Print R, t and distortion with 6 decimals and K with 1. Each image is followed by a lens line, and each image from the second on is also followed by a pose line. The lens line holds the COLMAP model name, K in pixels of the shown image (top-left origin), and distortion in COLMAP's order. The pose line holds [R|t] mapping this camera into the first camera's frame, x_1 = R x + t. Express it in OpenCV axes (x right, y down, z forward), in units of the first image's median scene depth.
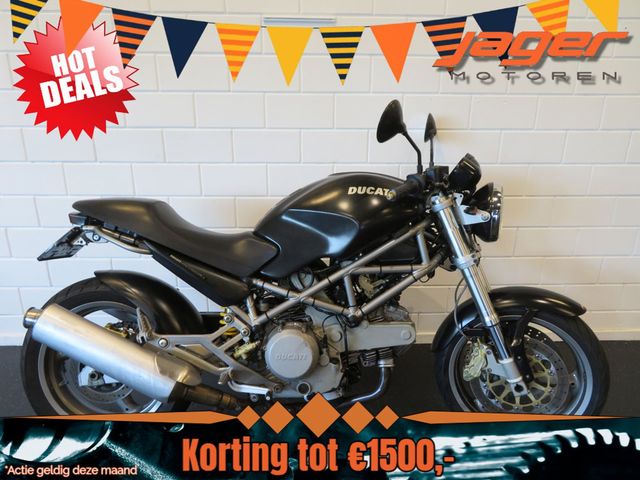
lens RADIAL K [[457.8, 0, 320.0], [0, 457.8, 240.0], [0, 0, 1]] dist [-0.011472, 0.003787]
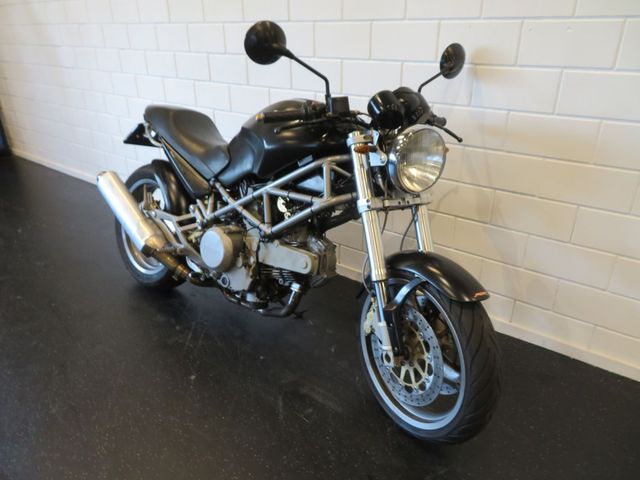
lens RADIAL K [[457.8, 0, 320.0], [0, 457.8, 240.0], [0, 0, 1]] dist [-0.011472, 0.003787]
pose [[0.769047, 0.257298, -0.585120, 0.804011], [-0.193028, 0.966152, 0.171146, -0.026884], [0.609350, -0.018675, 0.792681, 0.212014]]
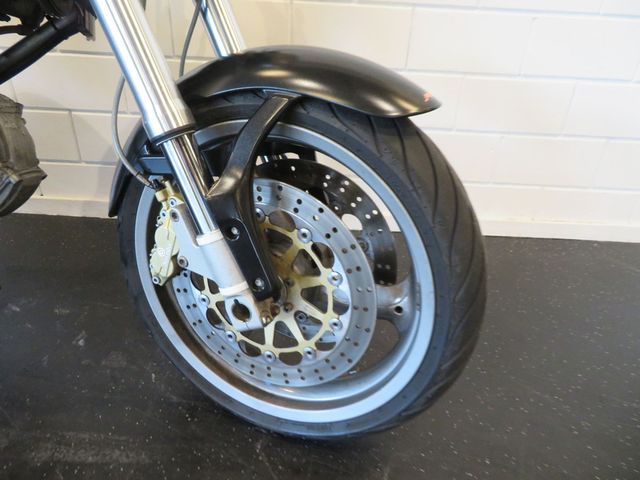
lens RADIAL K [[457.8, 0, 320.0], [0, 457.8, 240.0], [0, 0, 1]] dist [-0.011472, 0.003787]
pose [[0.998020, 0.060094, -0.018582, 0.507842], [-0.055029, 0.977241, 0.204869, 0.185785], [0.030470, -0.203441, 0.978613, 0.643248]]
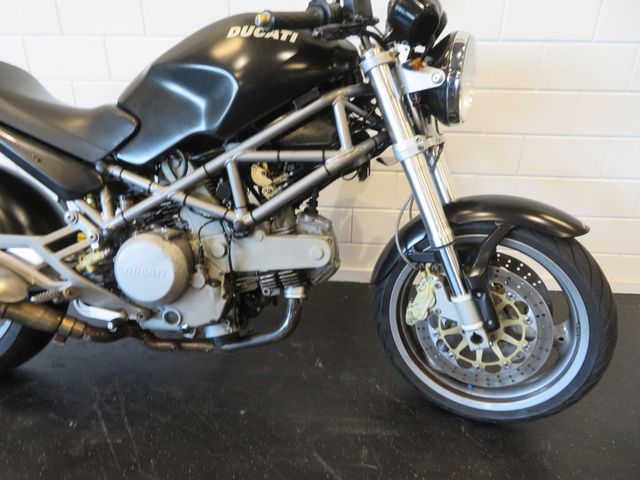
lens RADIAL K [[457.8, 0, 320.0], [0, 457.8, 240.0], [0, 0, 1]] dist [-0.011472, 0.003787]
pose [[0.993958, 0.048606, -0.098407, 0.262209], [-0.038574, 0.994098, 0.101400, 0.115766], [0.102755, -0.096991, 0.989967, 0.306425]]
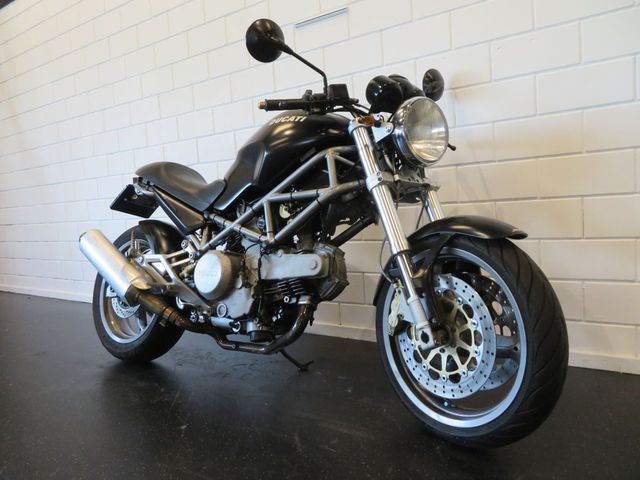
lens RADIAL K [[457.8, 0, 320.0], [0, 457.8, 240.0], [0, 0, 1]] dist [-0.011472, 0.003787]
pose [[0.812551, -0.014204, -0.582718, 0.743942], [-0.116728, 0.975487, -0.186545, 0.331291], [0.571083, 0.219597, 0.790975, 0.263514]]
